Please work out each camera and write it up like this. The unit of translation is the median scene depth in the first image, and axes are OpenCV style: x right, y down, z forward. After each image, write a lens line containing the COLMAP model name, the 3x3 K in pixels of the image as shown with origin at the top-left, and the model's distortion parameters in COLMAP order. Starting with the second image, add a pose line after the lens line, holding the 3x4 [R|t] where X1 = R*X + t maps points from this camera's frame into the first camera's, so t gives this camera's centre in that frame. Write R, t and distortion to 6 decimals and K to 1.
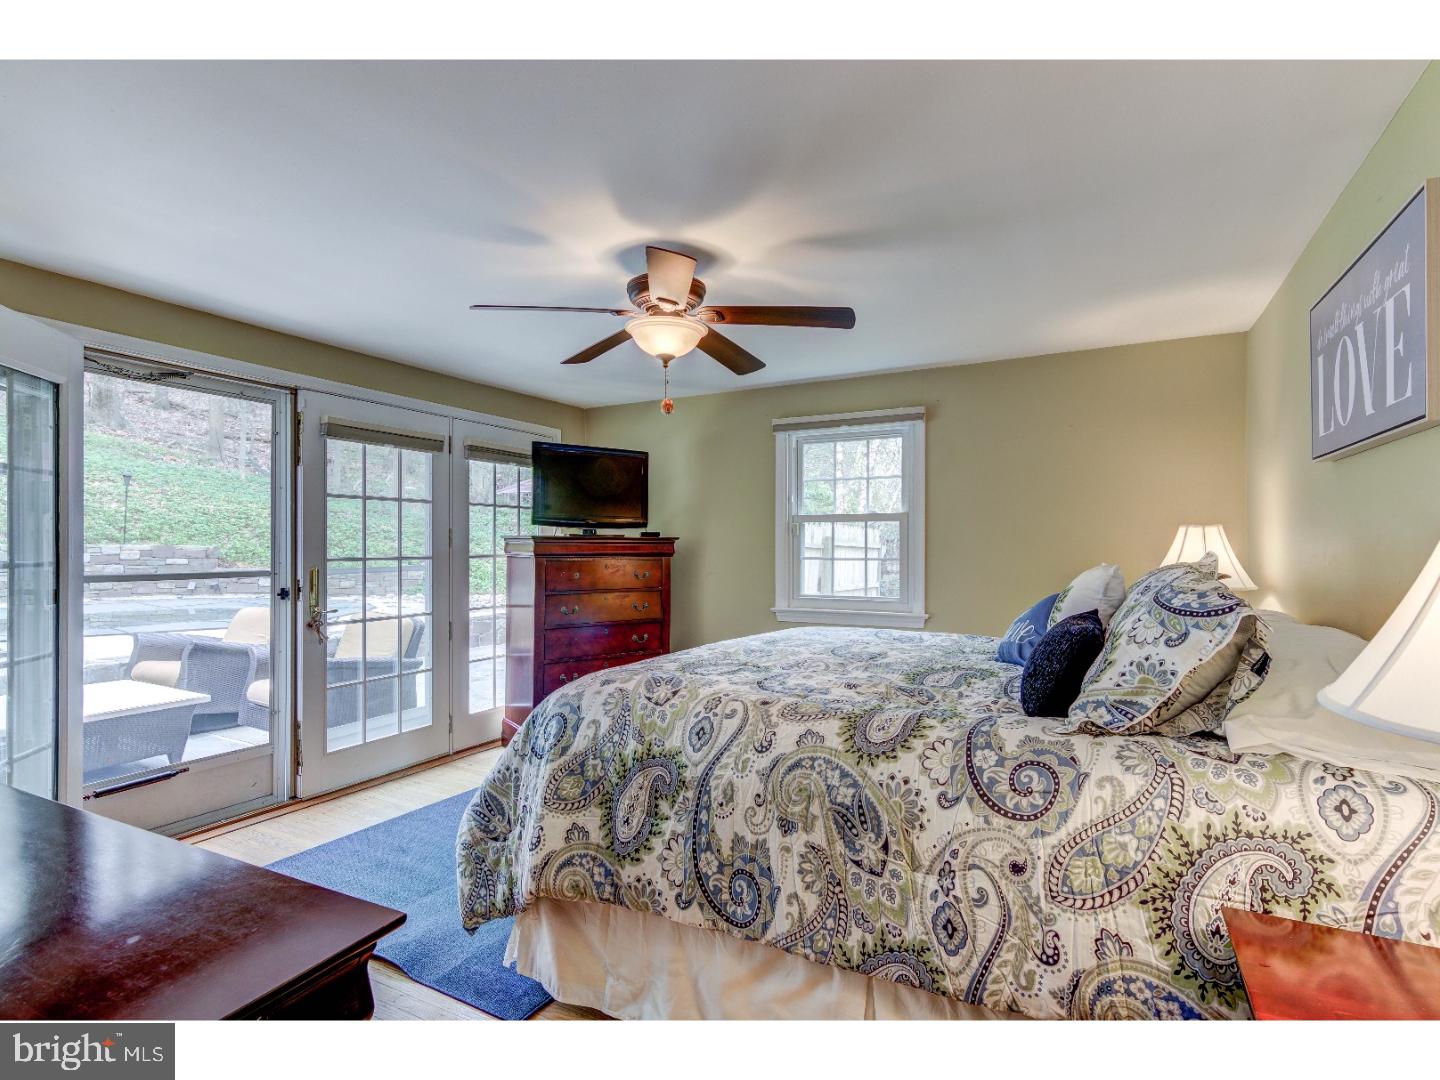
lens RADIAL K [[721.5, 0, 717.4], [0, 721.5, 542.2], [0, 0, 1]] dist [0.017892, -0.006707]
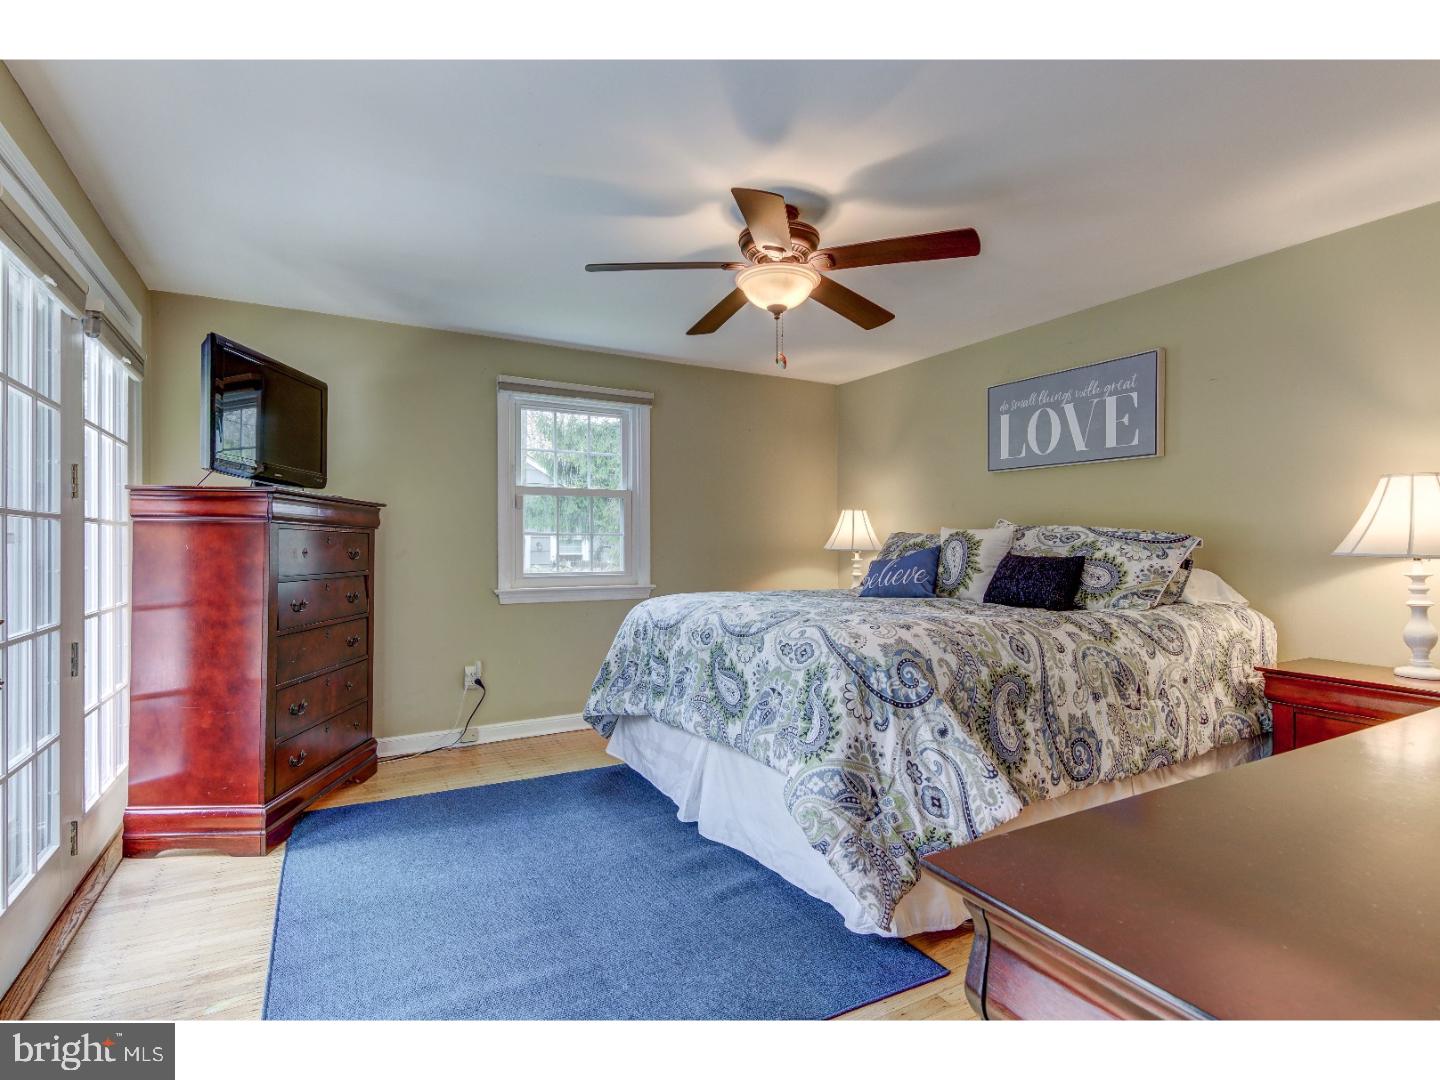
lens RADIAL K [[721.5, 0, 715.5], [0, 721.5, 542.2], [0, 0, 1]] dist [0.017892, -0.006707]
pose [[0.539056, 0.005354, 0.842253, -1.480045], [-0.005014, 0.999982, -0.003148, 0.099495], [-0.842255, -0.002526, 0.539073, 0.857845]]
